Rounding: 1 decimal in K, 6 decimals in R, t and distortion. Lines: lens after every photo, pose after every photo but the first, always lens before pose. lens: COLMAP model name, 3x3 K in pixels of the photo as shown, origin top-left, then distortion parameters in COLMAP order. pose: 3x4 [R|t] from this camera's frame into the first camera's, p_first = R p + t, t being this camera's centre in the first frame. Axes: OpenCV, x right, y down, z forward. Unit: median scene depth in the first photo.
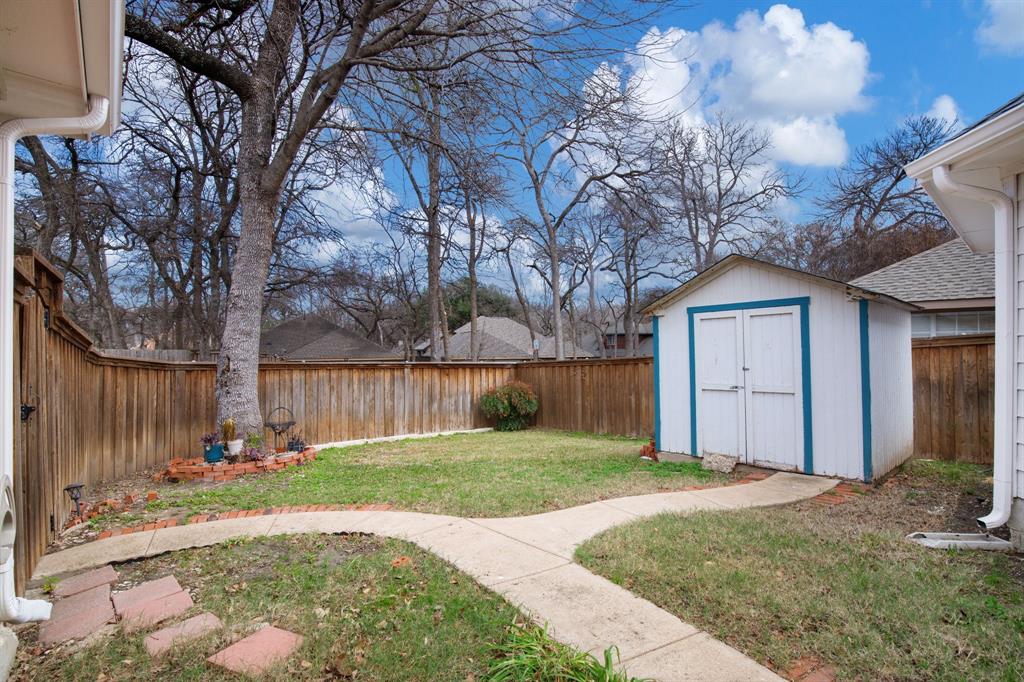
lens RADIAL K [[481.2, 0, 508.2], [0, 481.2, 345.0], [0, 0, 1]] dist [-0.045924, 0.009874]
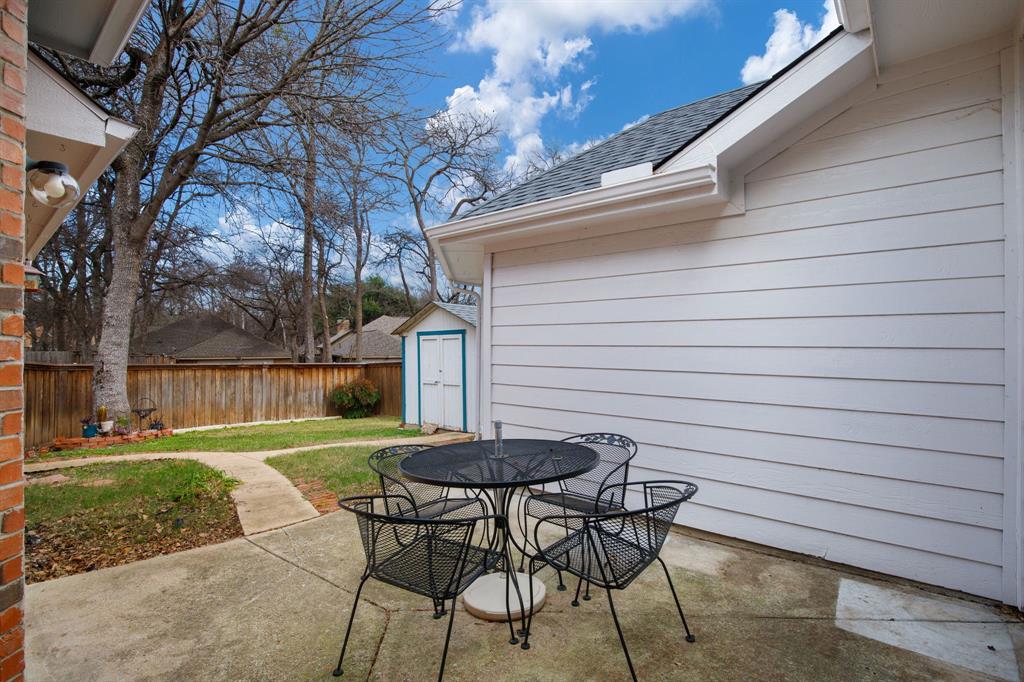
lens RADIAL K [[481.2, 0, 508.2], [0, 481.2, 345.0], [0, 0, 1]] dist [-0.045924, 0.009874]
pose [[0.987373, 0.006369, 0.158284, 0.228953], [-0.007363, 0.999957, 0.005692, -0.025235], [-0.158241, -0.006785, 0.987377, -0.336035]]
